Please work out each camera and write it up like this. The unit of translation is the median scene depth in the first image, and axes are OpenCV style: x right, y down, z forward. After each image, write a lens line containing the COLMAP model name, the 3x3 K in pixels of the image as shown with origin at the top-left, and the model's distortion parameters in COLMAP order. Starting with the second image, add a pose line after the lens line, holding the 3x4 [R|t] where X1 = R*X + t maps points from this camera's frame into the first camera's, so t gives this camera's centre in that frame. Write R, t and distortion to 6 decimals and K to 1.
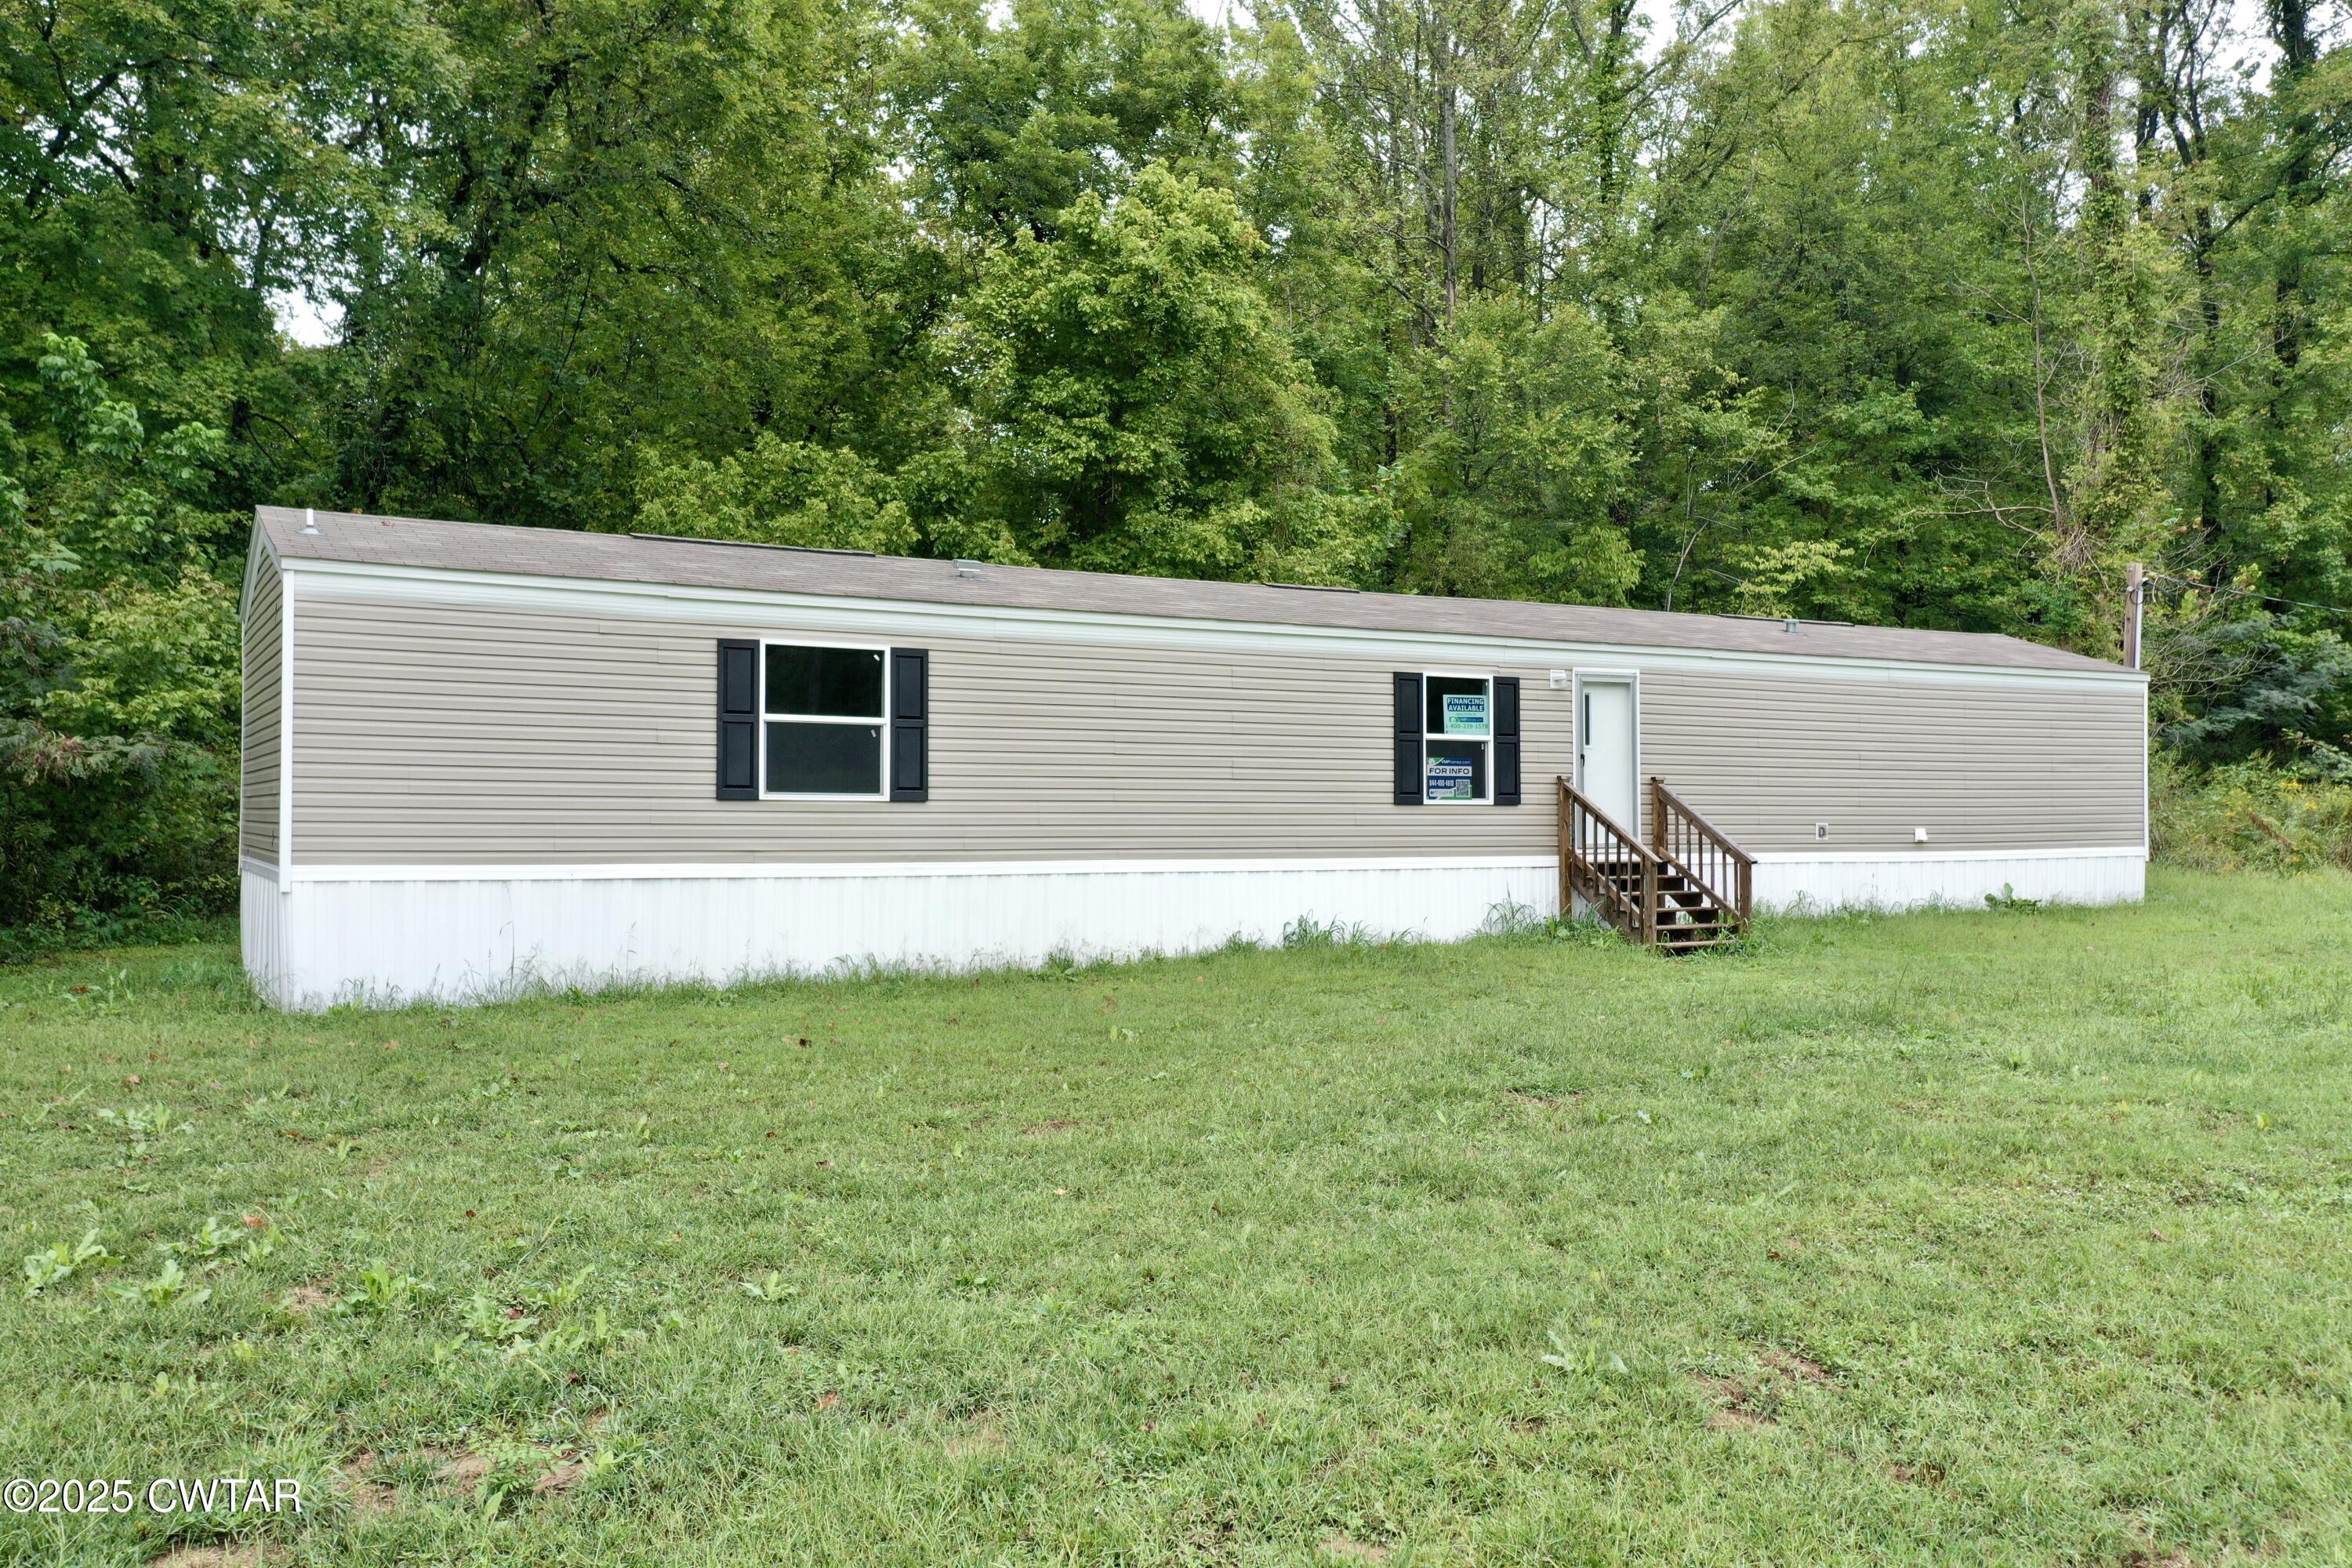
lens RADIAL K [[1921.1, 0, 1176.0], [0, 1921.1, 784.0], [0, 0, 1]] dist [0.026397, 0.011775]
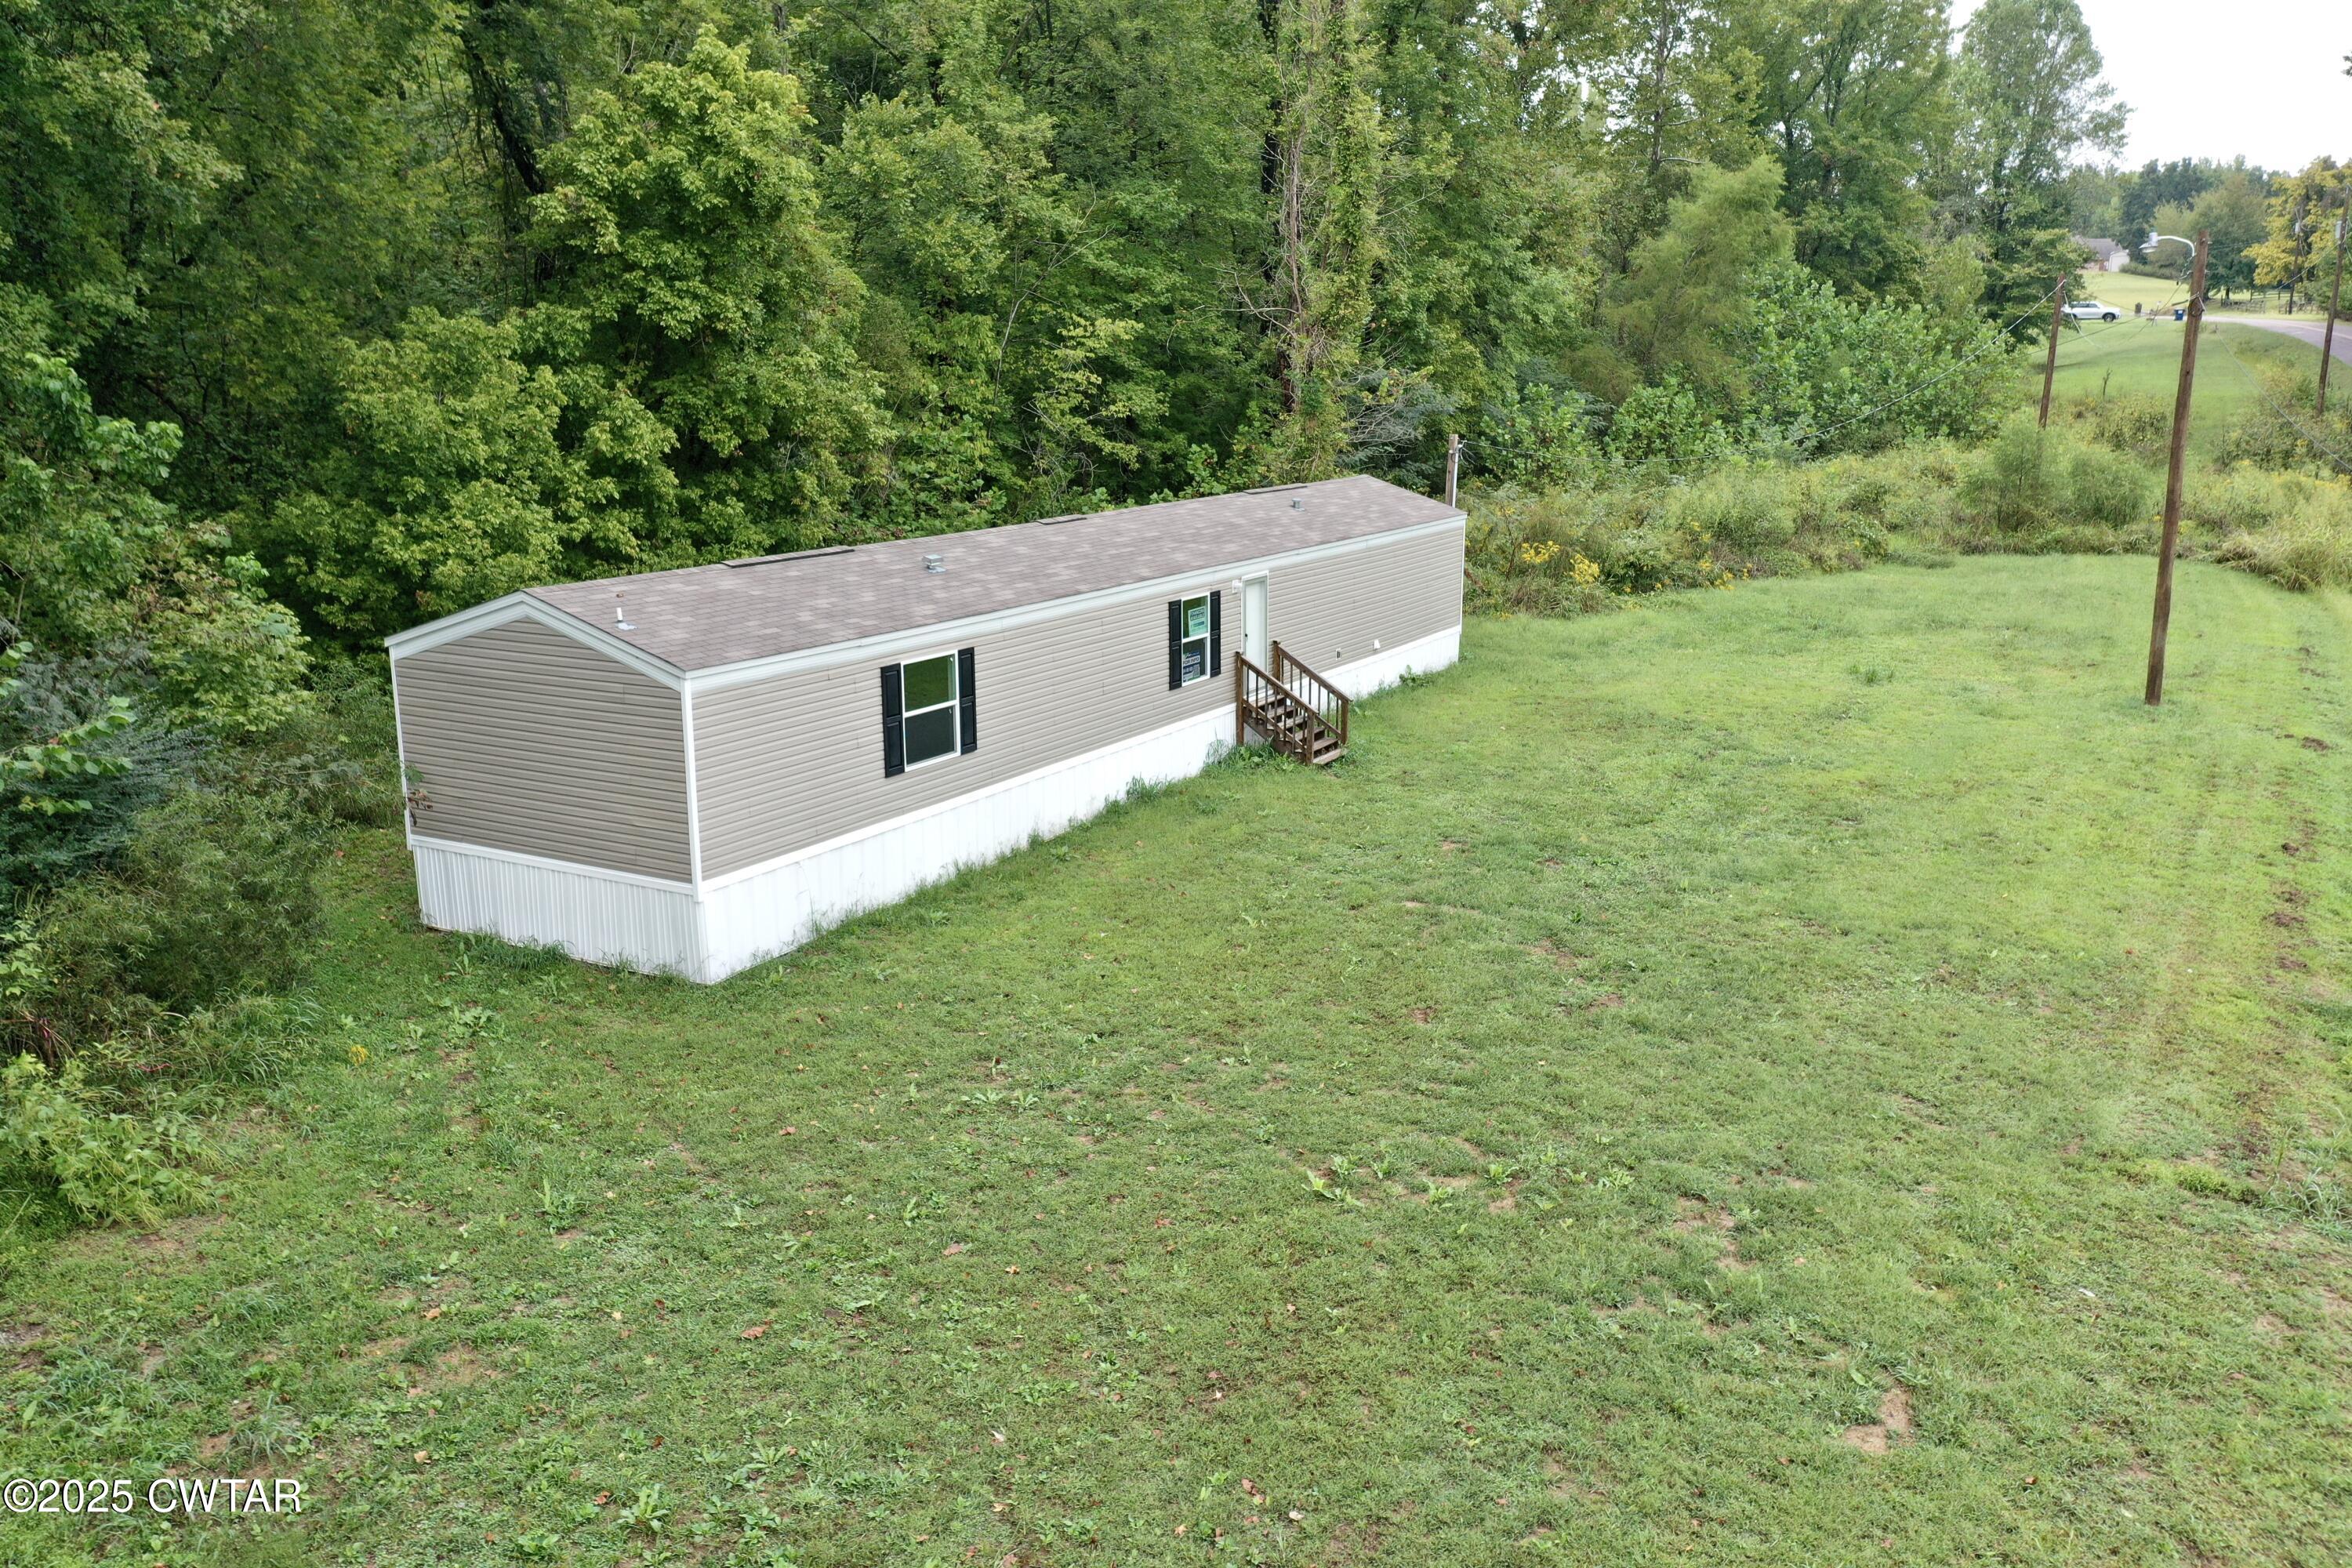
lens RADIAL K [[1921.1, 0, 1176.0], [0, 1921.1, 784.0], [0, 0, 1]] dist [0.026397, 0.011775]
pose [[0.858579, -0.113292, 0.500008, -0.585736], [-0.007003, 0.972596, 0.232396, -0.244826], [-0.512634, -0.203032, 0.834257, -0.235909]]
